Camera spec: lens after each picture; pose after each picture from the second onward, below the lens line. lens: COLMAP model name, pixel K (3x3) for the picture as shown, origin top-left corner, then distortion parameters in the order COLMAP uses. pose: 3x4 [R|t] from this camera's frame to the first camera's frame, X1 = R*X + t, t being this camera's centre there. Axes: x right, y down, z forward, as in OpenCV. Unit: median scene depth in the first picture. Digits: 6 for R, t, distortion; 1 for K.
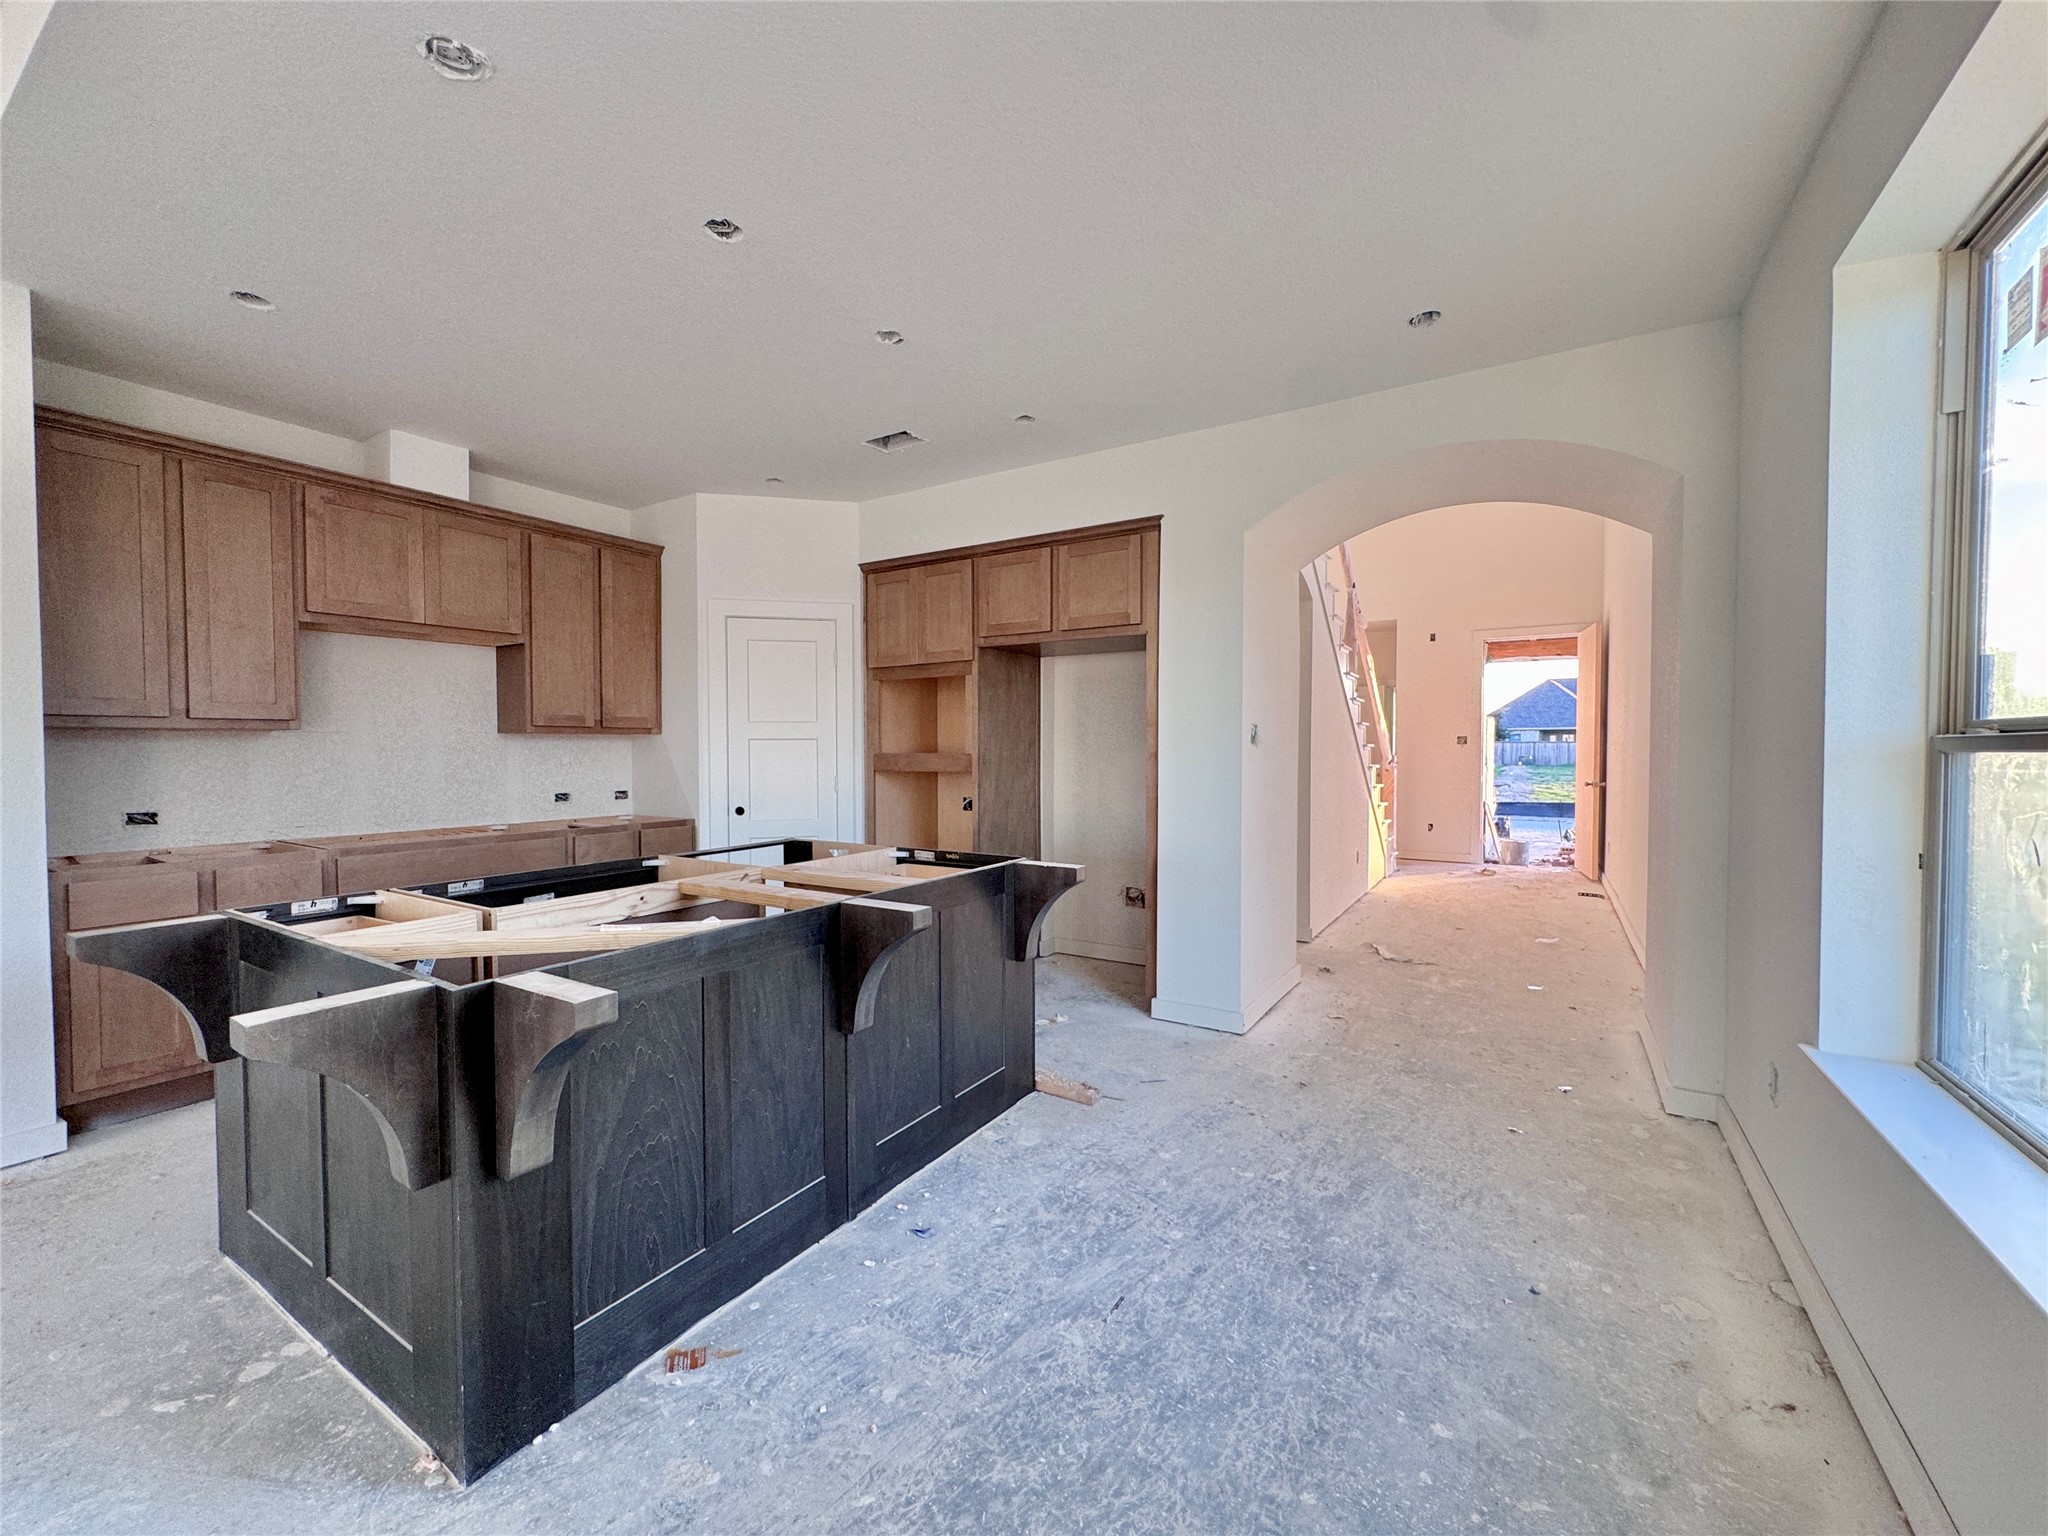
lens RADIAL K [[823.7, 0, 1058.2], [0, 823.7, 753.9], [0, 0, 1]] dist [0.000069, -0.000090]
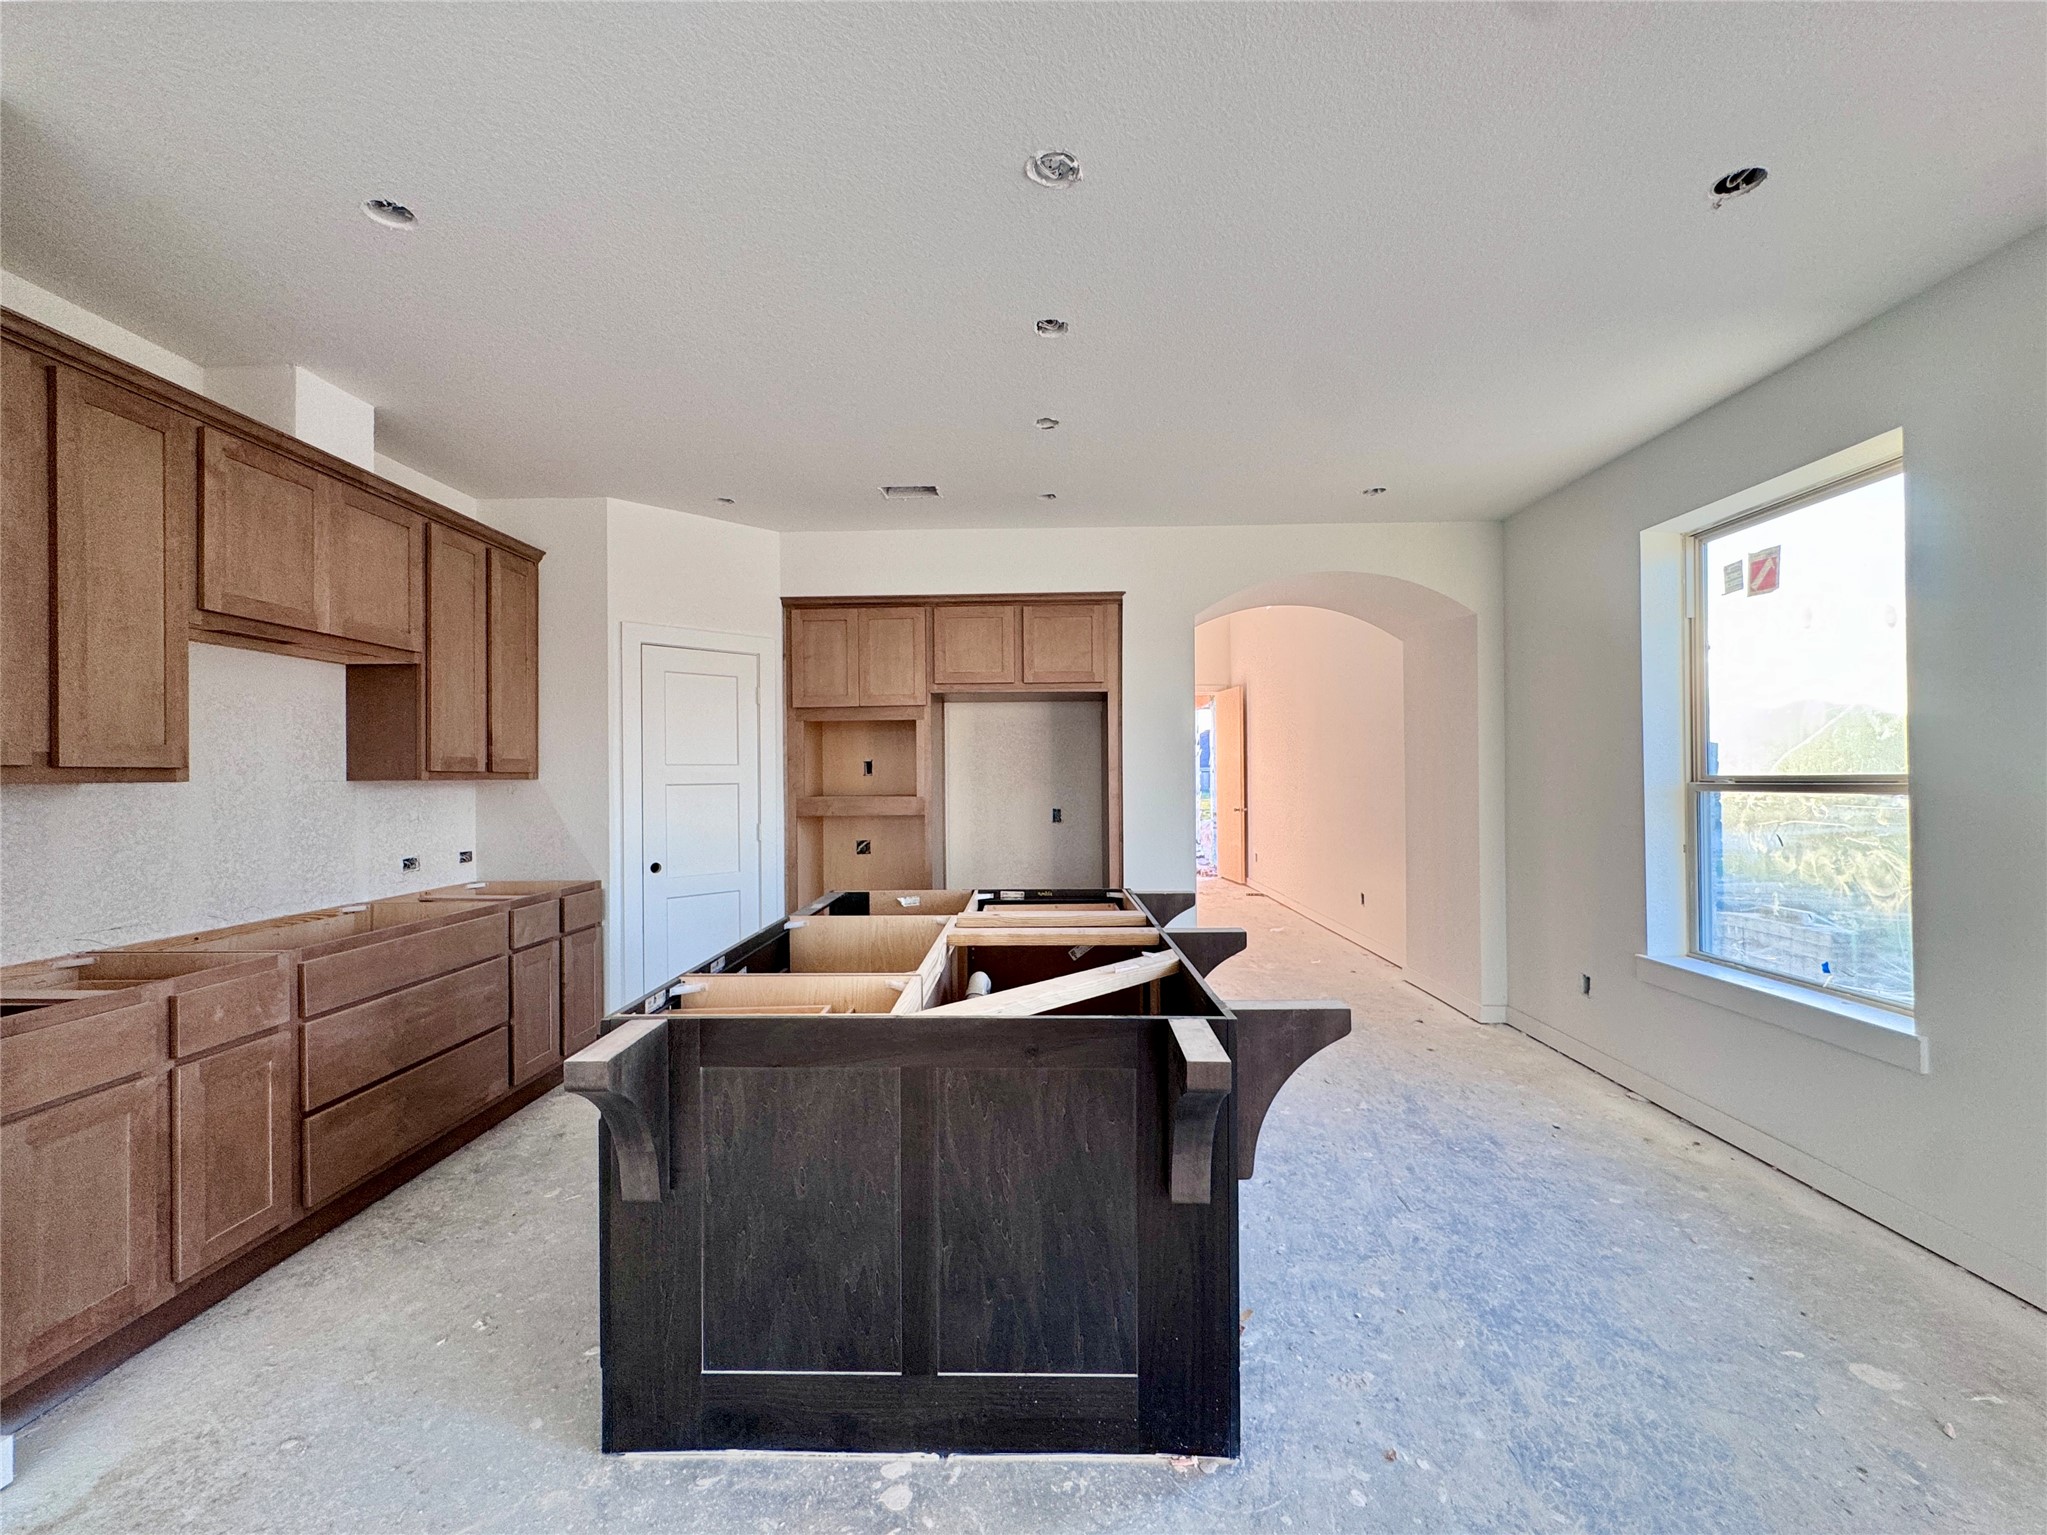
lens RADIAL K [[823.3, 0, 1060.5], [0, 823.3, 759.7], [0, 0, 1]] dist [0.000069, -0.000090]
pose [[0.859985, 0.005725, 0.510287, -0.562513], [0.010650, 0.999518, -0.029162, -0.017679], [-0.510208, 0.030514, 0.859509, 0.042825]]
